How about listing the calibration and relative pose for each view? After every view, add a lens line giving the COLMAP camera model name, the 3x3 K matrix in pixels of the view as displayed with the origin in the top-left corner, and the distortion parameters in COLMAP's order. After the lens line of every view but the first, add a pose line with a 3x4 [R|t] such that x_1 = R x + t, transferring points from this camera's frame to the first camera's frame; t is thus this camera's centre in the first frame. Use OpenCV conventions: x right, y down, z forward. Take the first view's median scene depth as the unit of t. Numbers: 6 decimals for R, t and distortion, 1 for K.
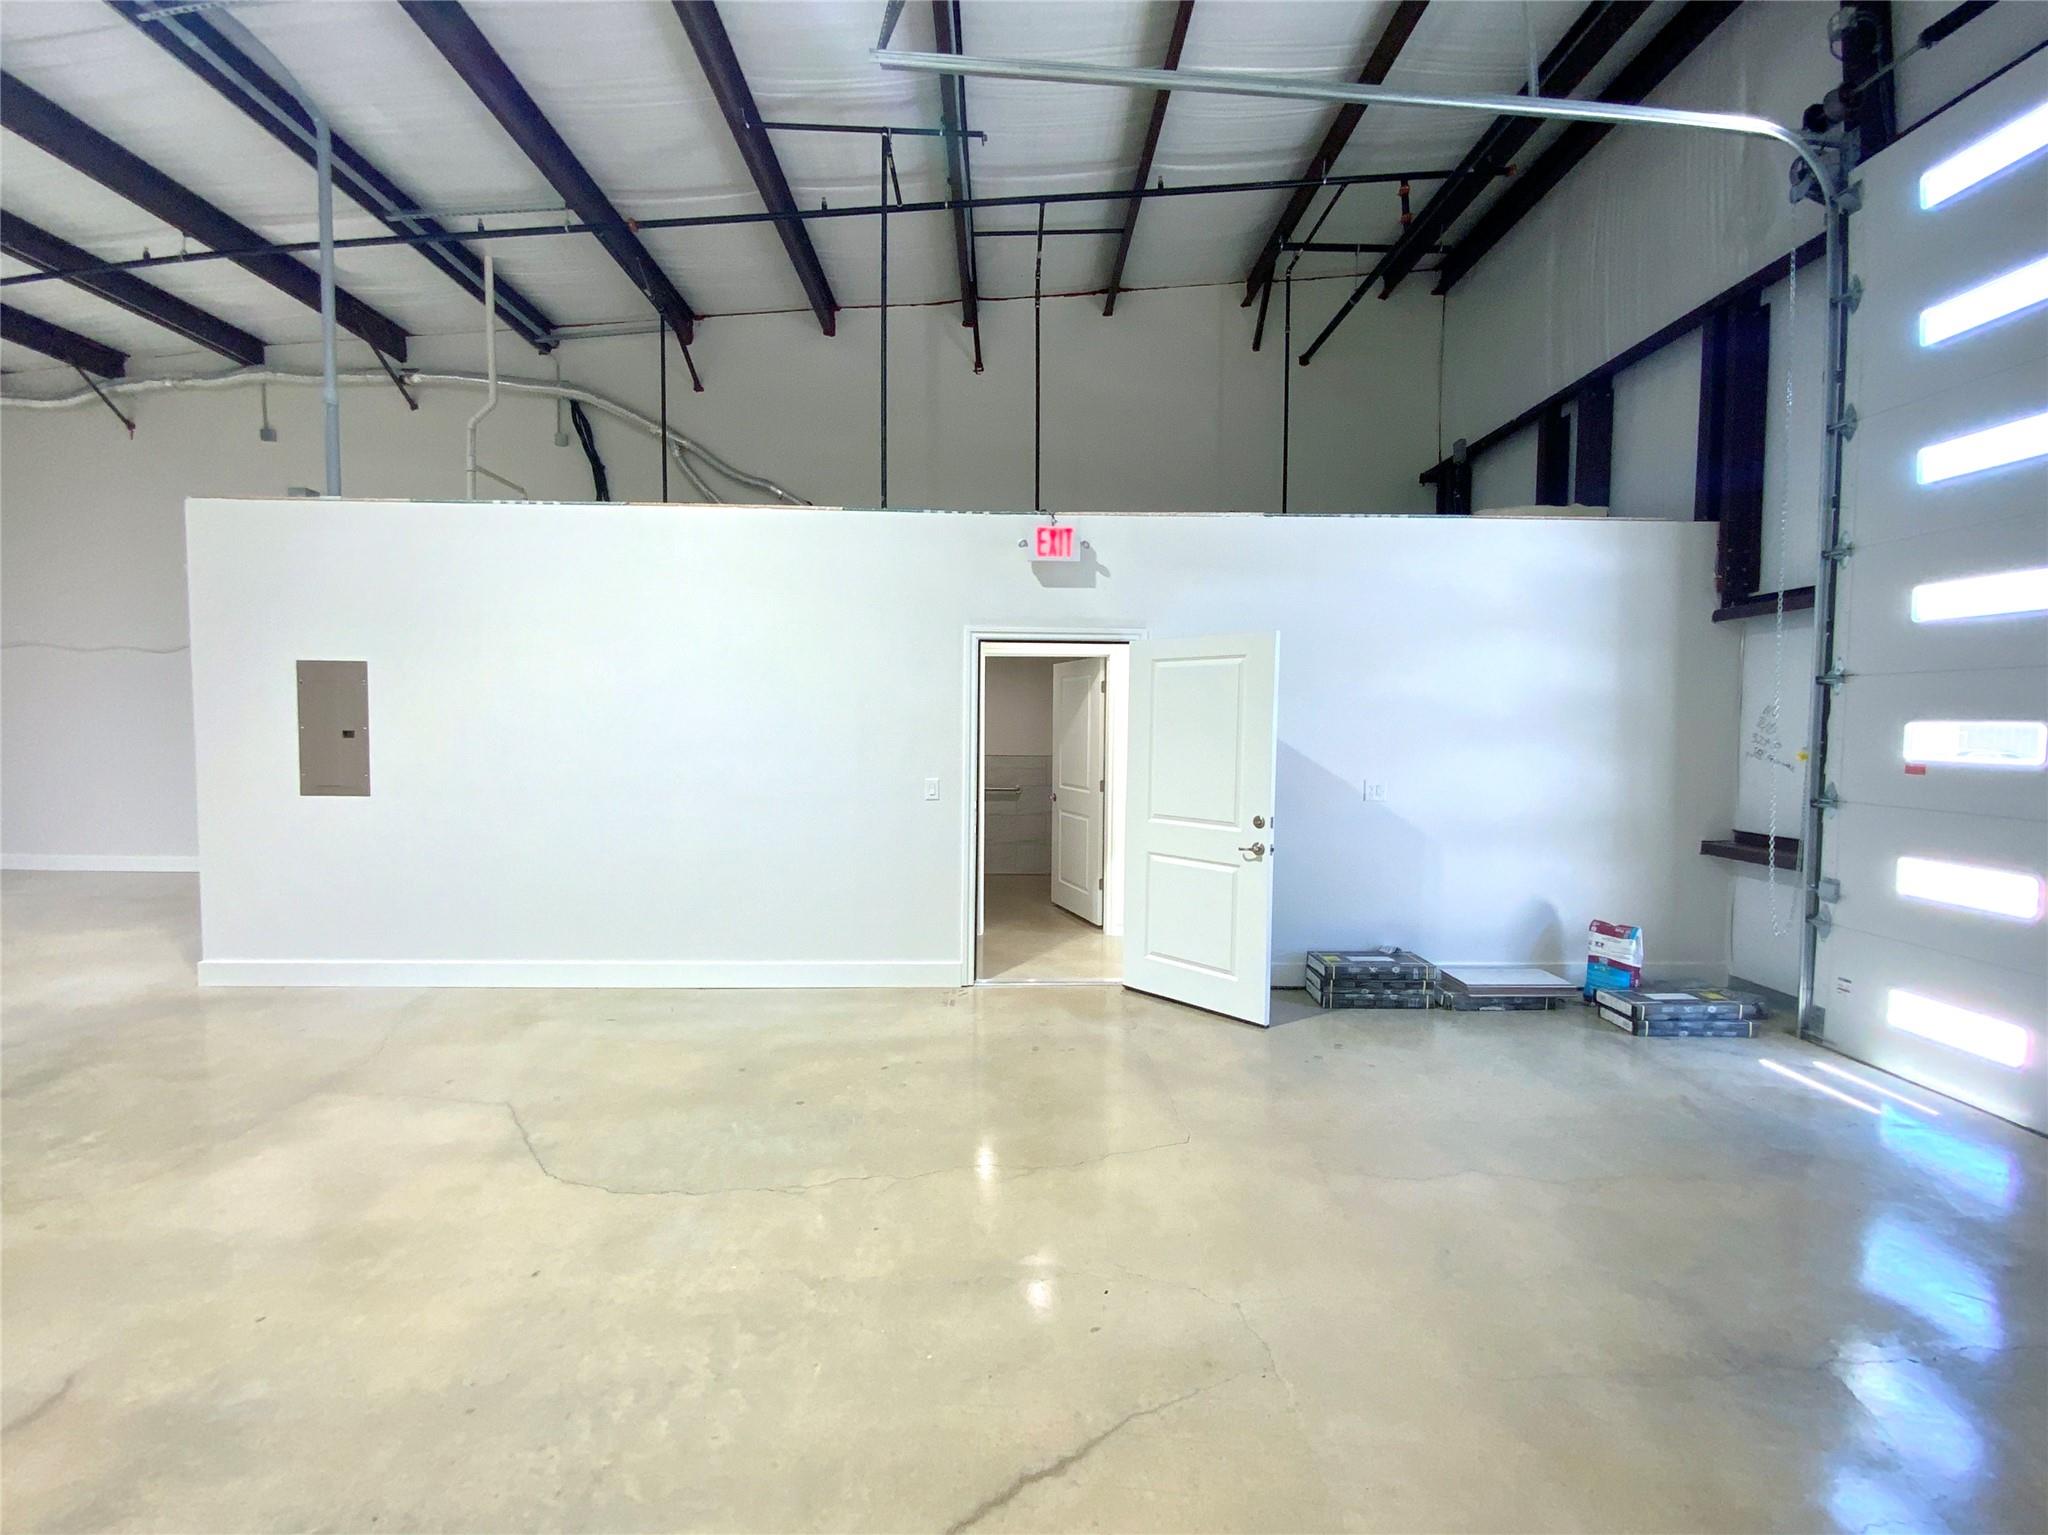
lens RADIAL K [[853.1, 0, 1017.8], [0, 853.1, 759.4], [0, 0, 1]] dist [0.000618, -0.000442]
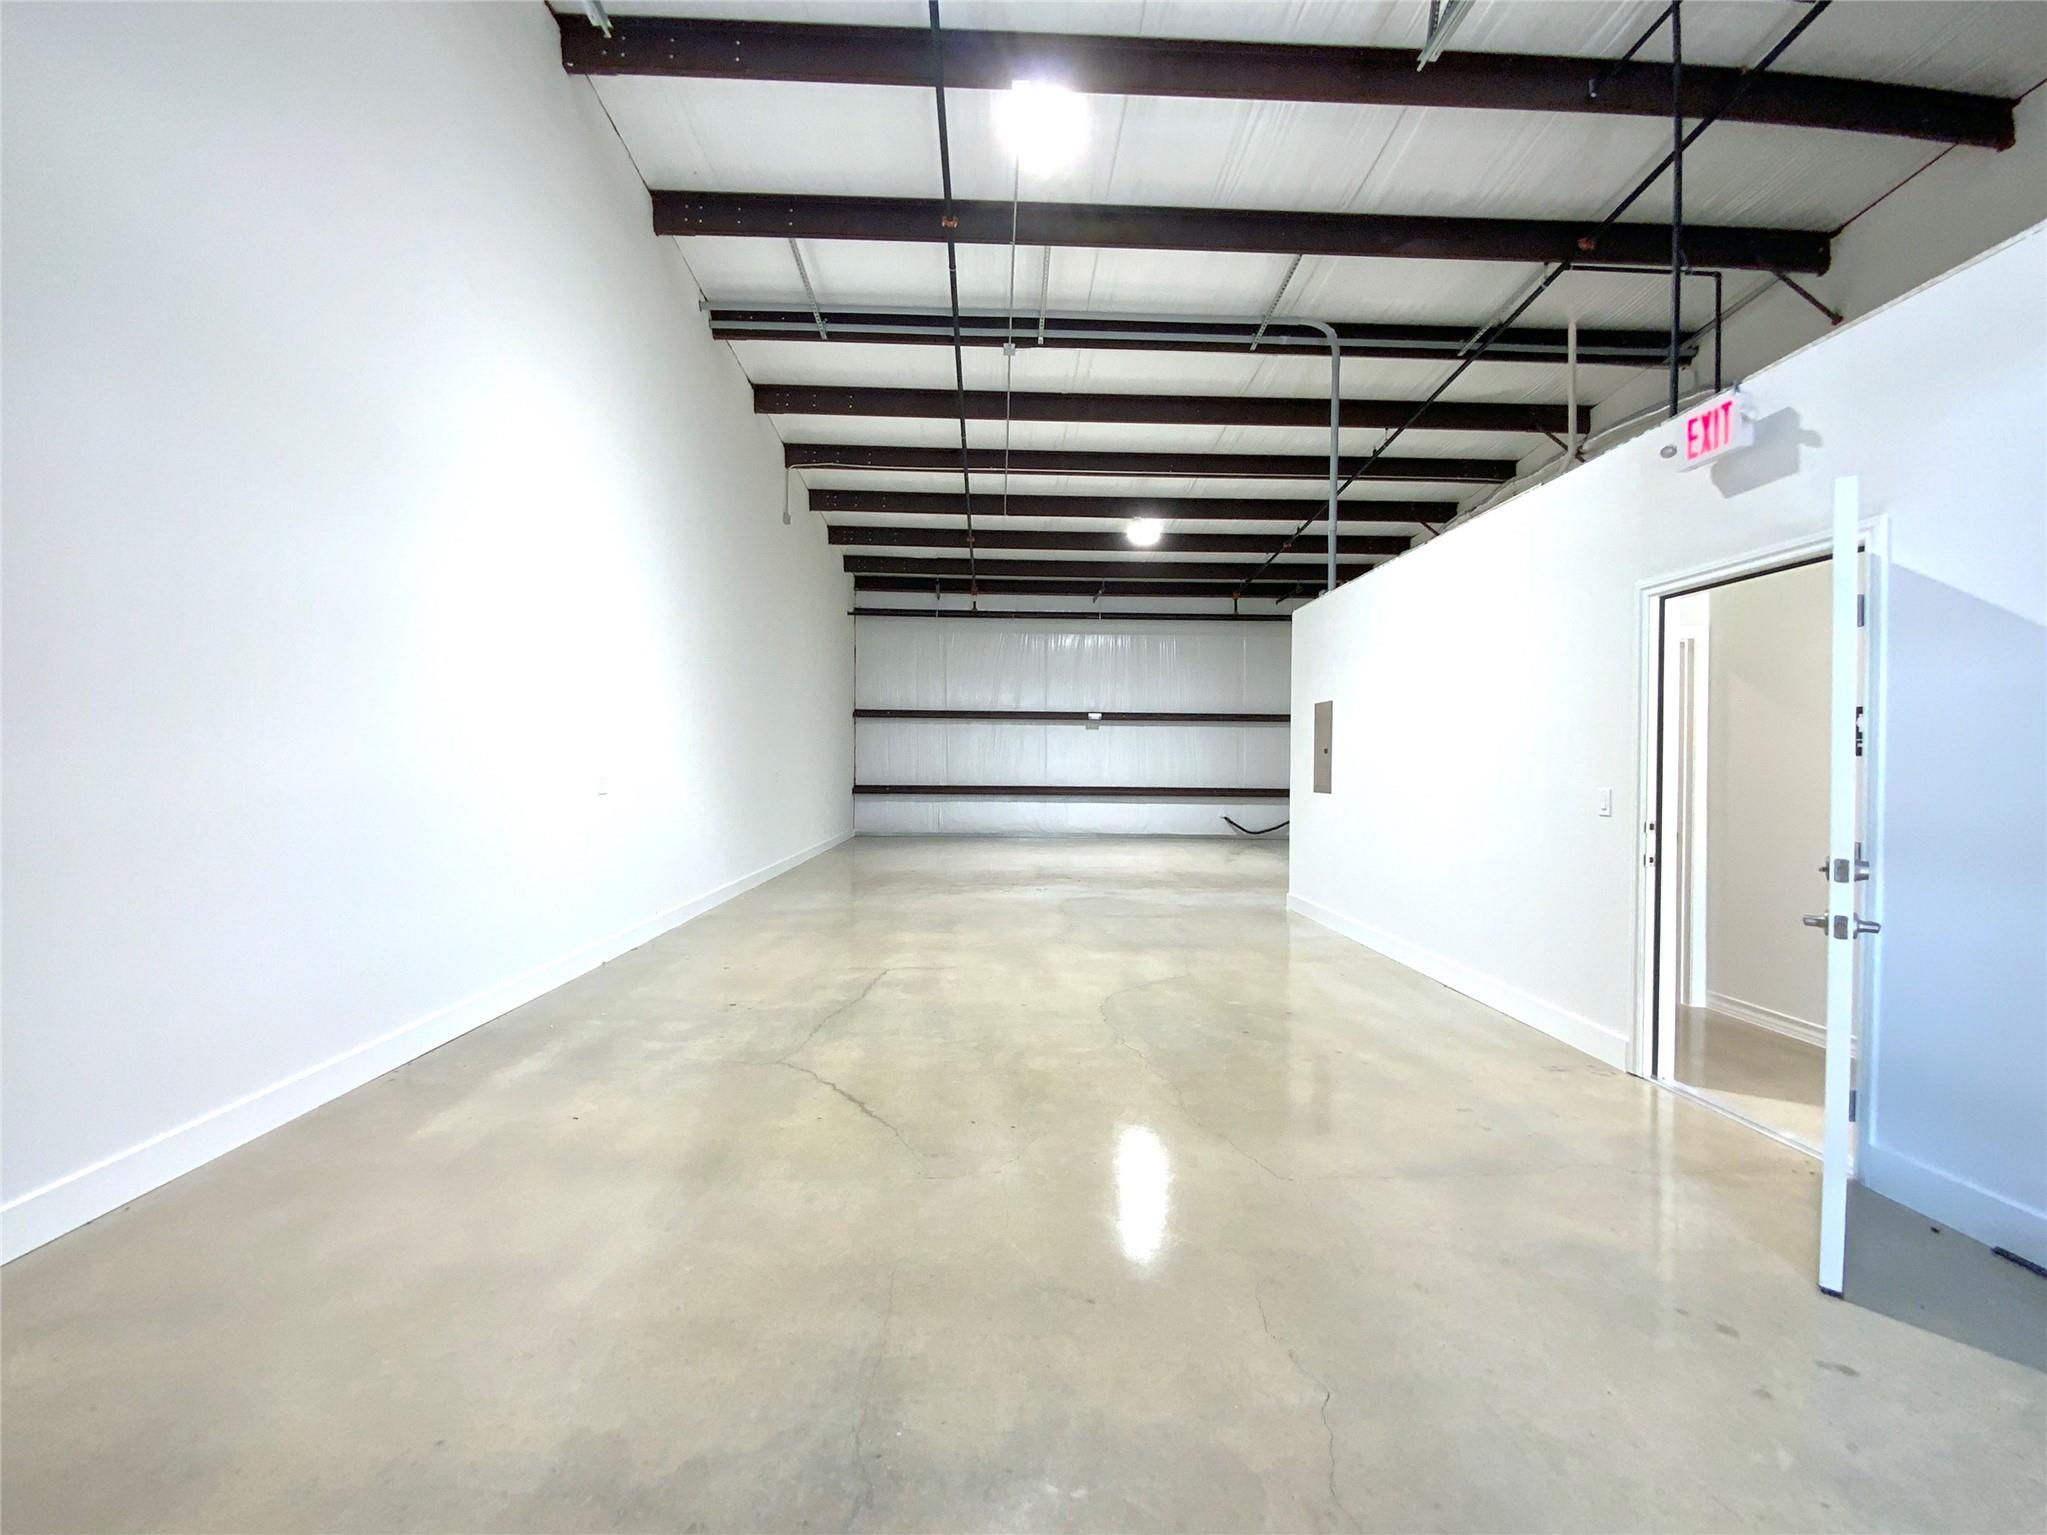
lens RADIAL K [[858.8, 0, 1030.6], [0, 858.8, 771.6], [0, 0, 1]] dist [0.023689, -0.019305]
pose [[0.032676, -0.003065, -0.999461, 0.690059], [-0.055958, 0.998421, -0.004891, 0.041560], [0.997898, 0.056088, 0.032452, 0.462168]]
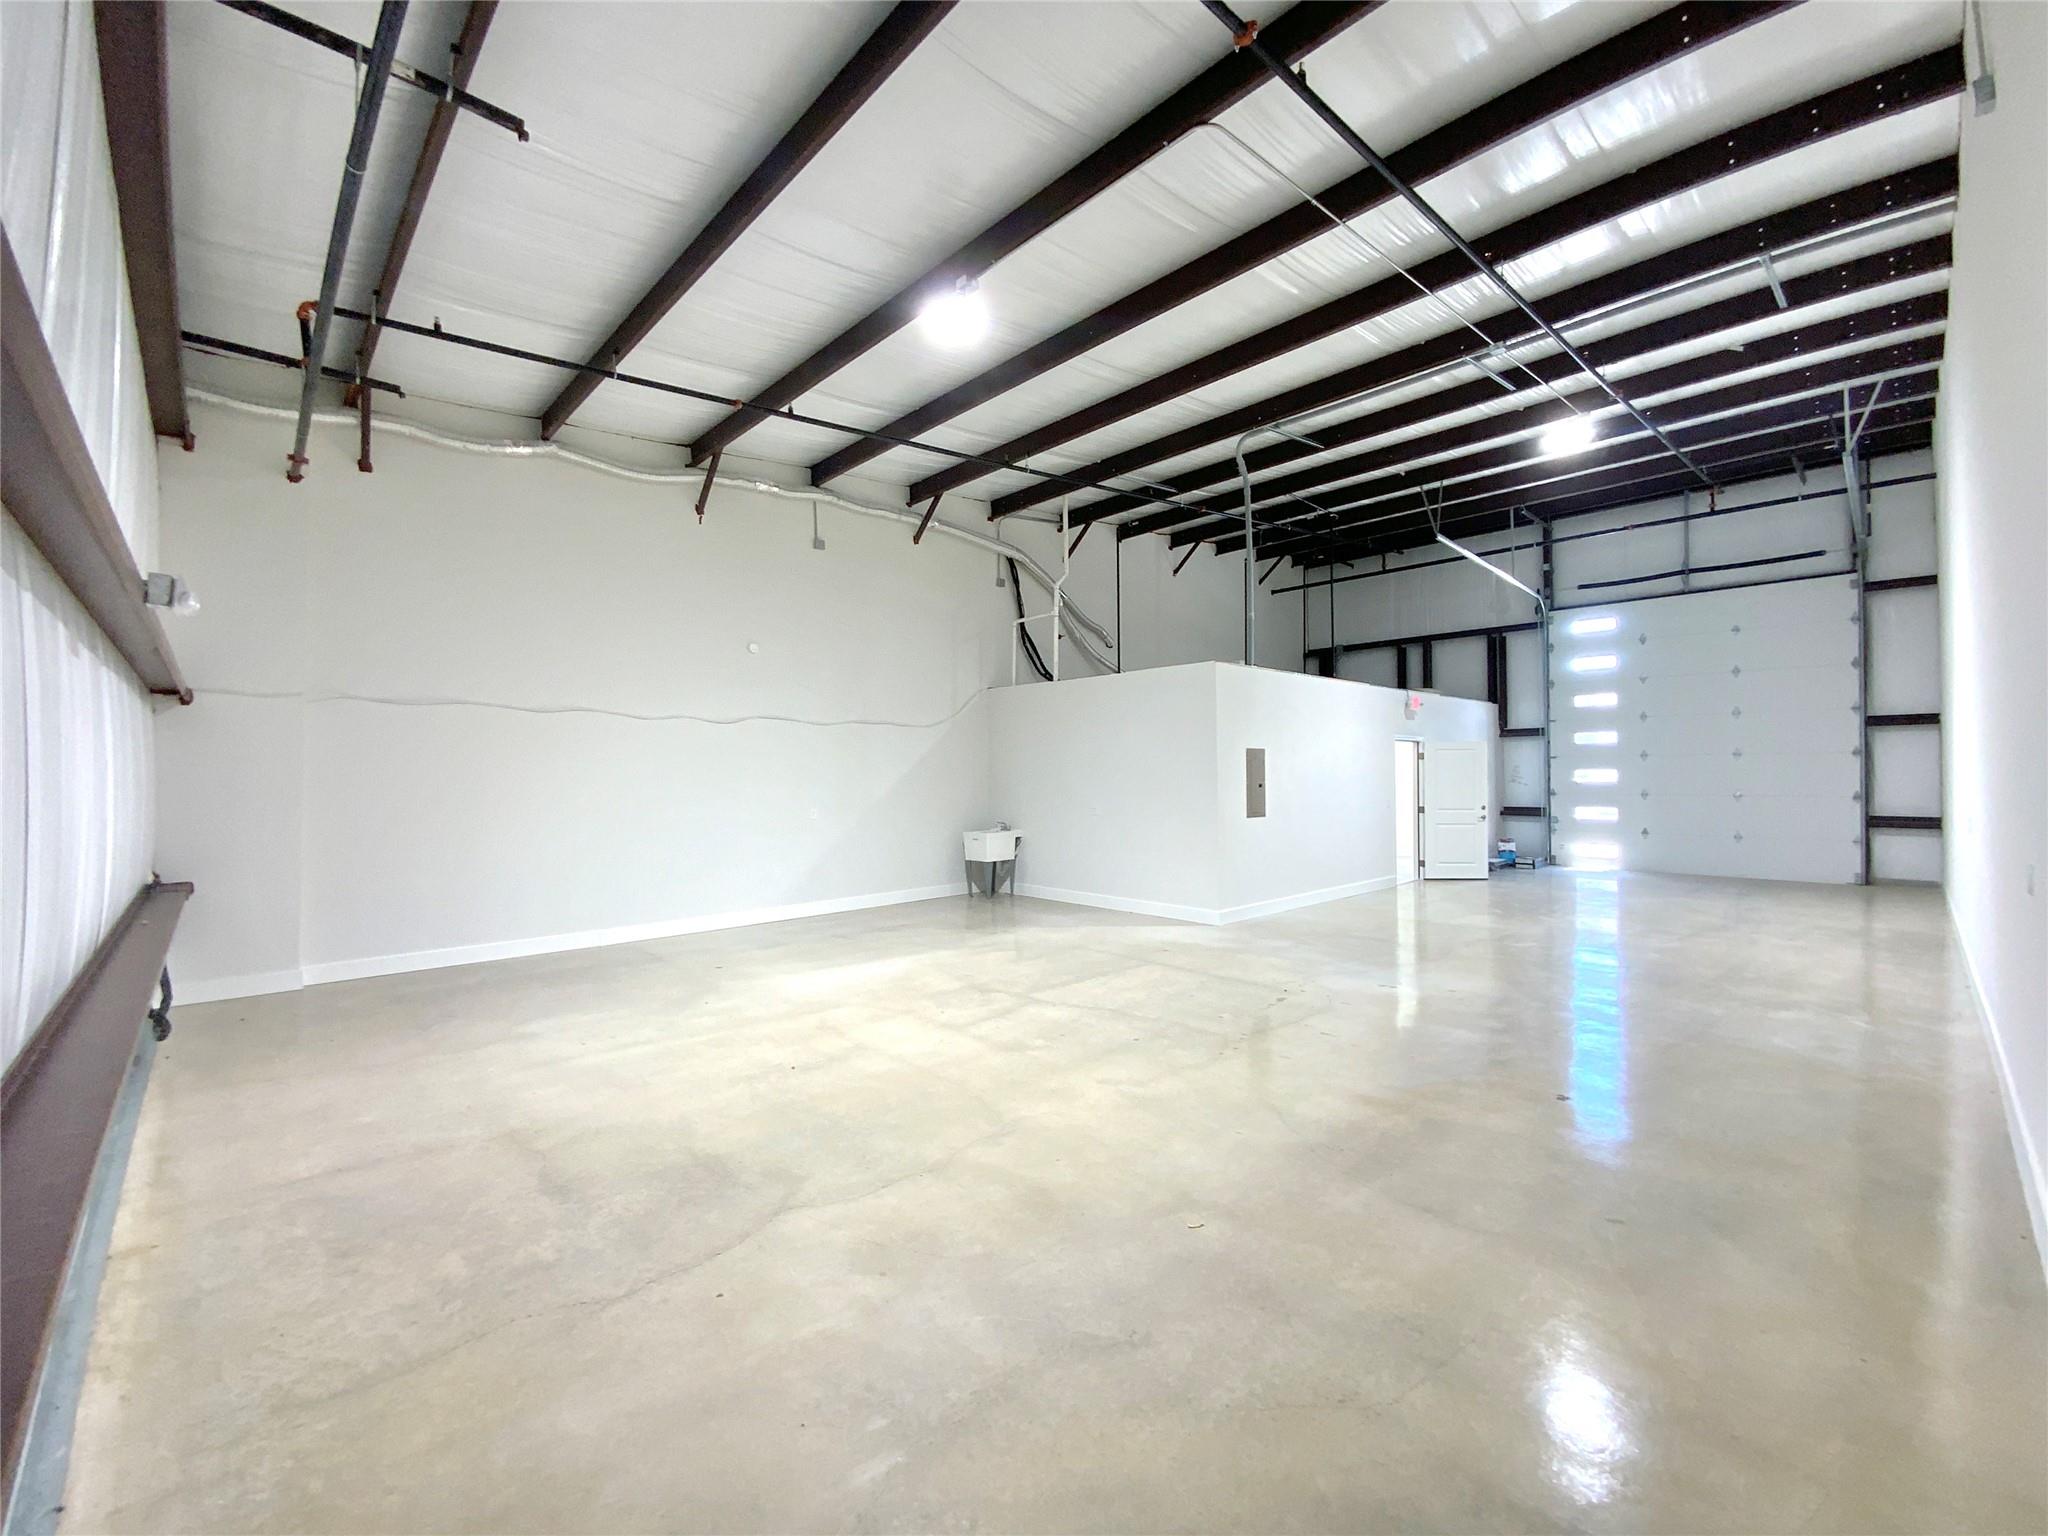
lens RADIAL K [[835.8, 0, 1024.0], [0, 835.8, 768.0], [0, 0, 1]] dist [0.021264, -0.016701]
pose [[0.742385, -0.010511, 0.669892, -2.544967], [0.044841, 0.998414, -0.034027, -0.029667], [-0.668472, 0.055300, 0.741679, -0.067777]]
